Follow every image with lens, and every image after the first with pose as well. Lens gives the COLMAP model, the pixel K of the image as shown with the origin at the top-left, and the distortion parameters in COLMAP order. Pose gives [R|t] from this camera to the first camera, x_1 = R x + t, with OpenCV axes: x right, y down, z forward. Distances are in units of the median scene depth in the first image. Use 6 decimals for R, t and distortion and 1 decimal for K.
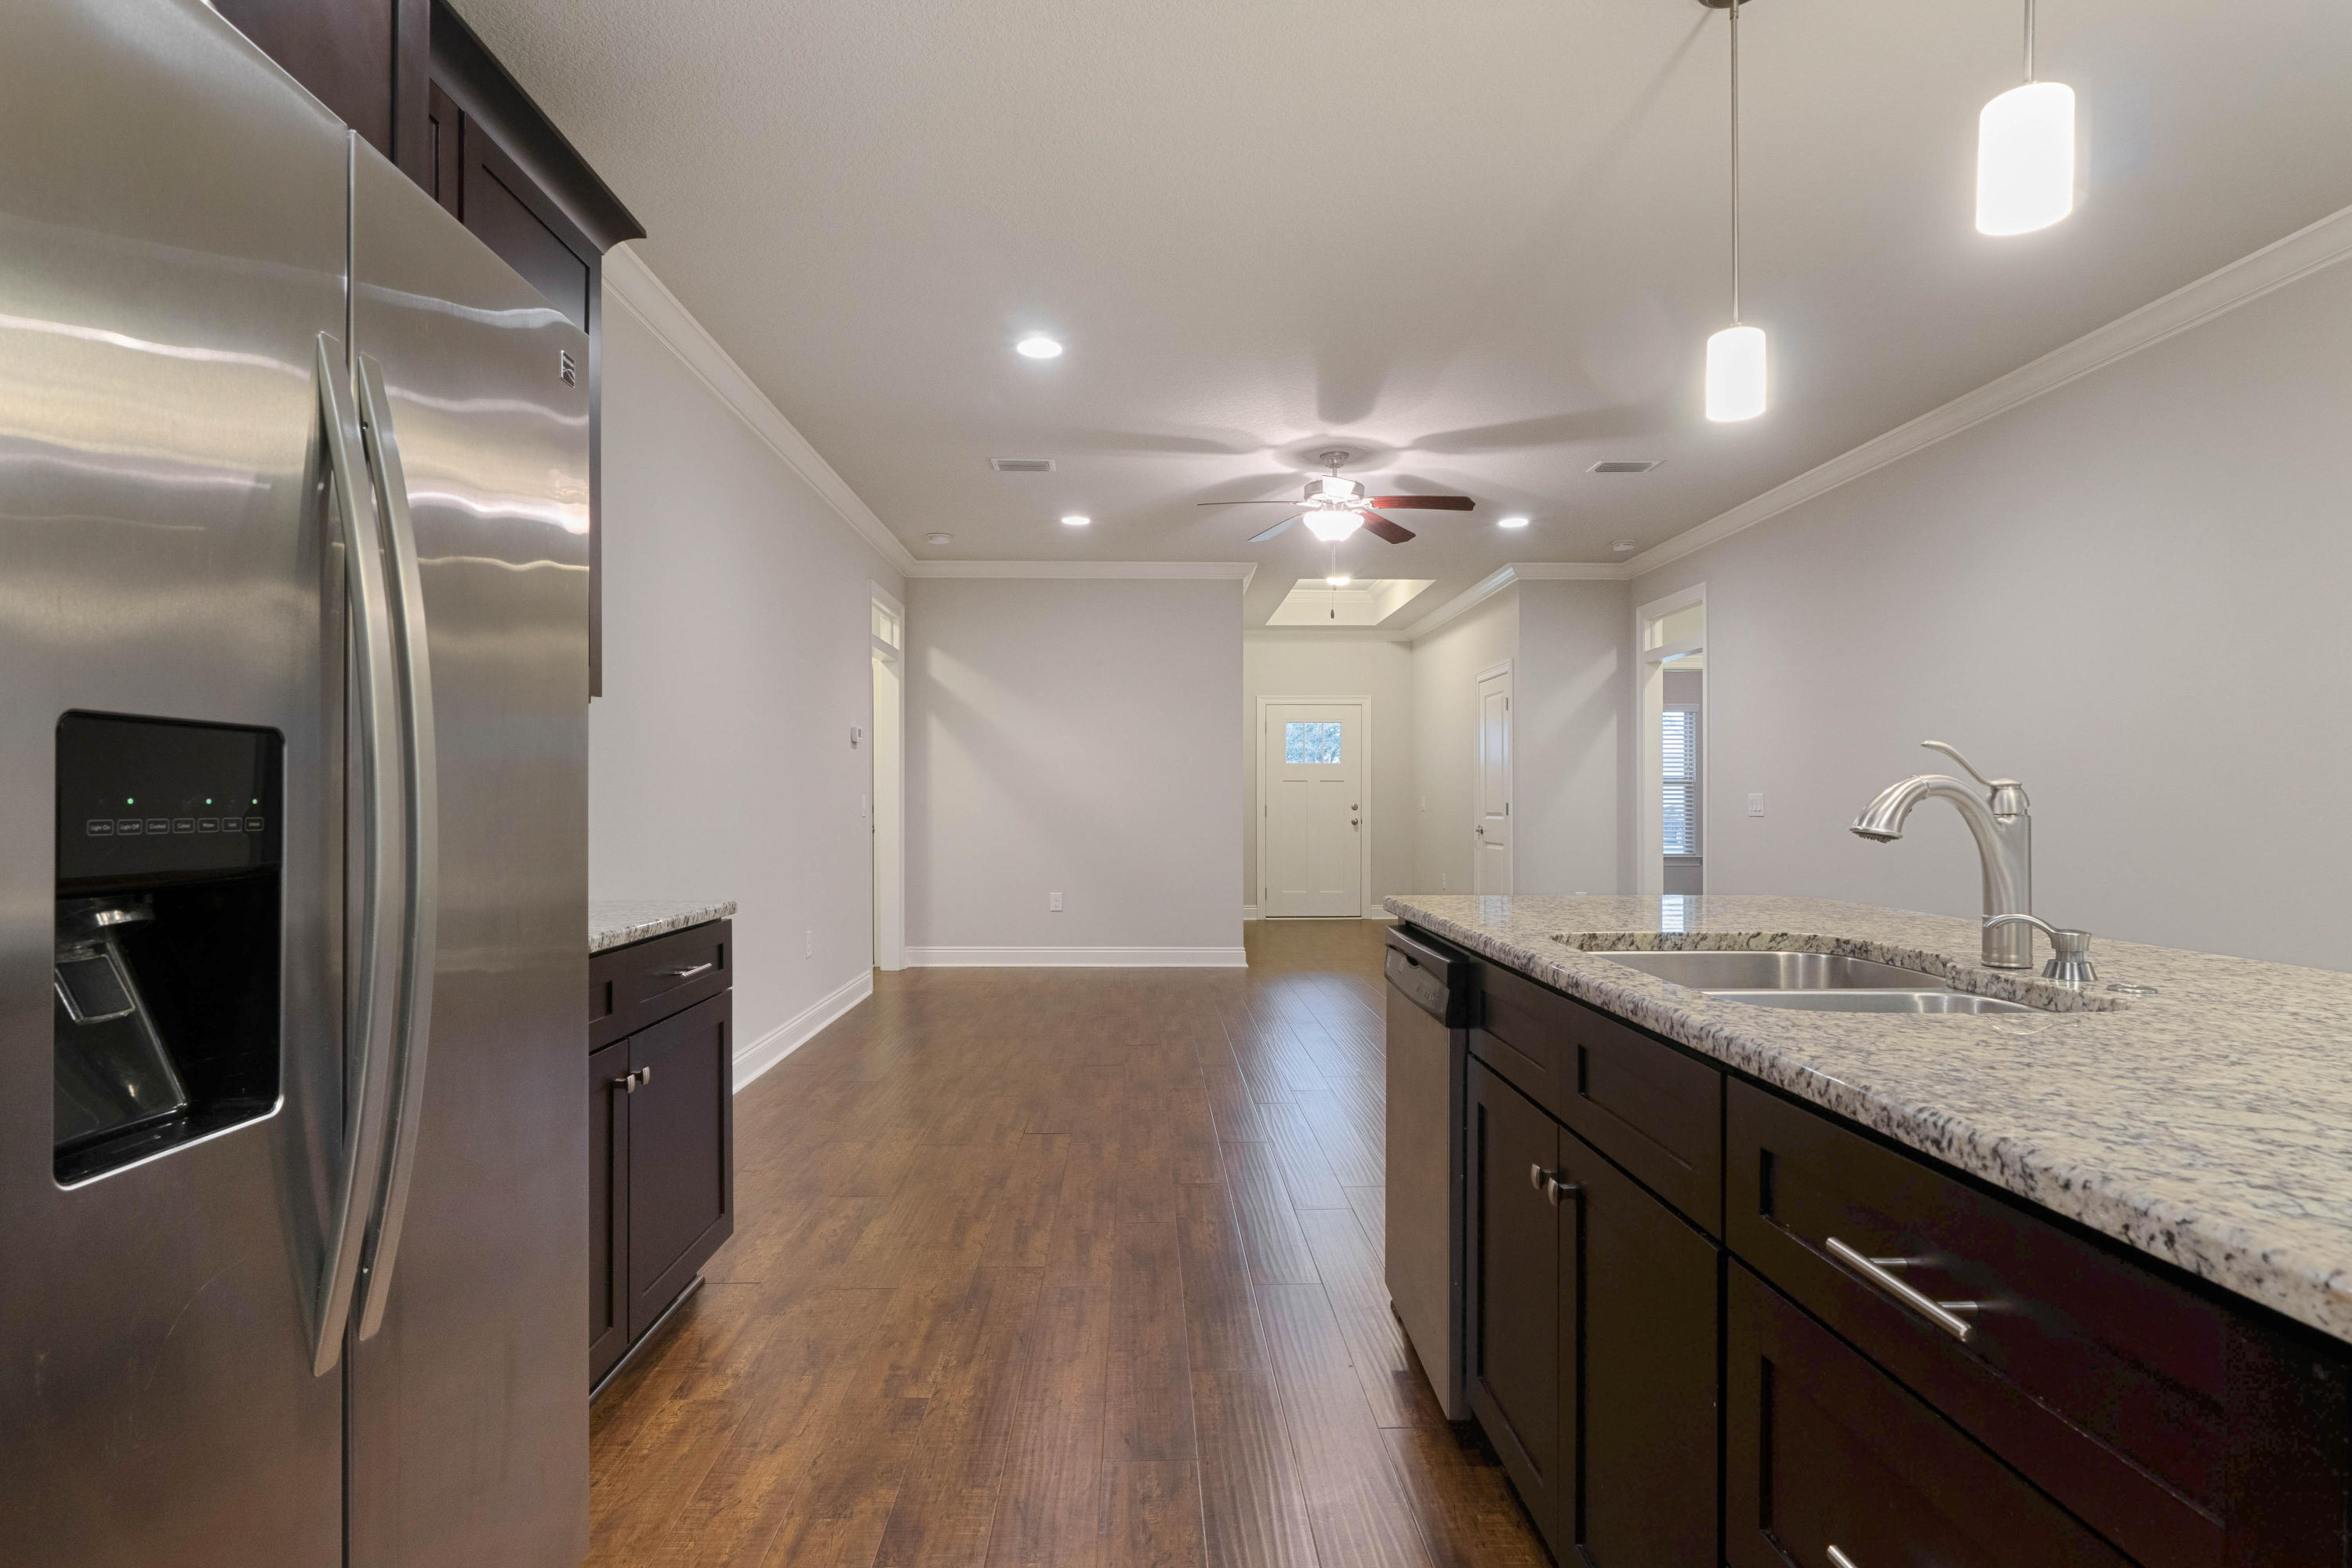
lens RADIAL K [[1246.9, 0, 1170.6], [0, 1246.9, 801.0], [0, 0, 1]] dist [-0.005486, 0.002360]
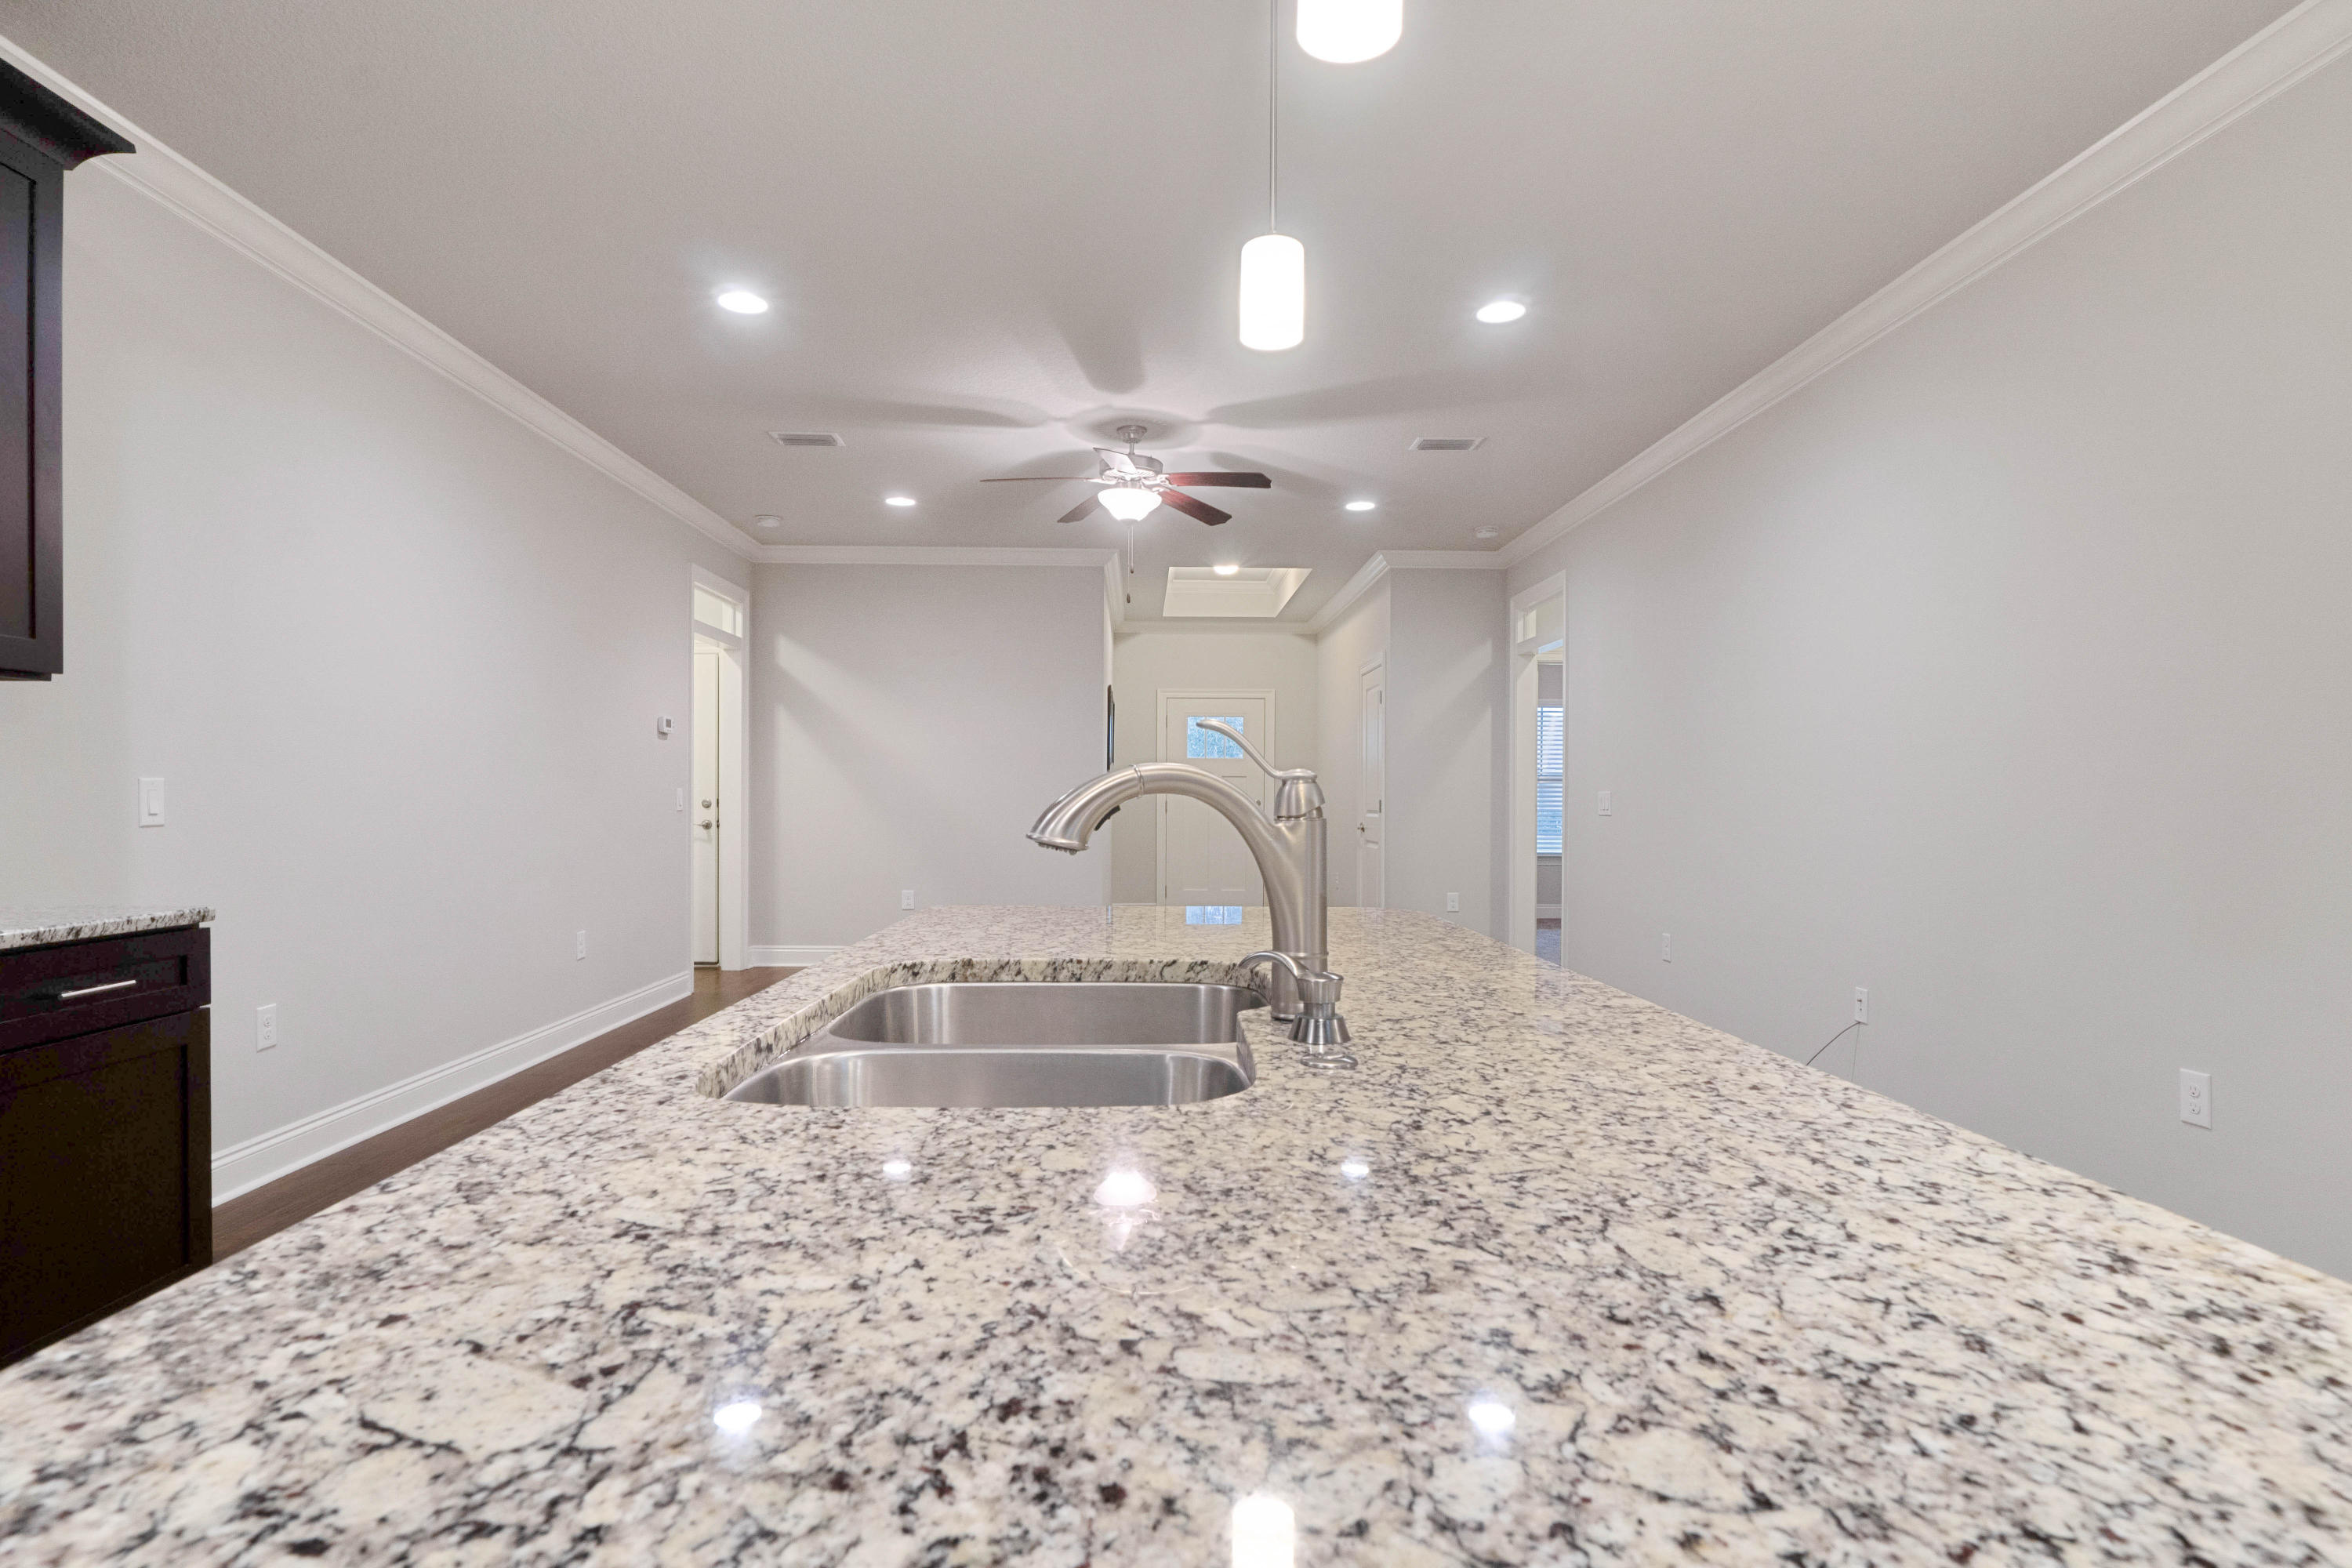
lens RADIAL K [[1246.9, 0, 1165.6], [0, 1246.9, 786.7], [0, 0, 1]] dist [-0.005486, 0.002360]
pose [[0.999986, 0.005197, -0.000606, 0.121000], [-0.005201, 0.999952, -0.008259, -0.000241], [0.000563, 0.008262, 0.999966, 0.047823]]
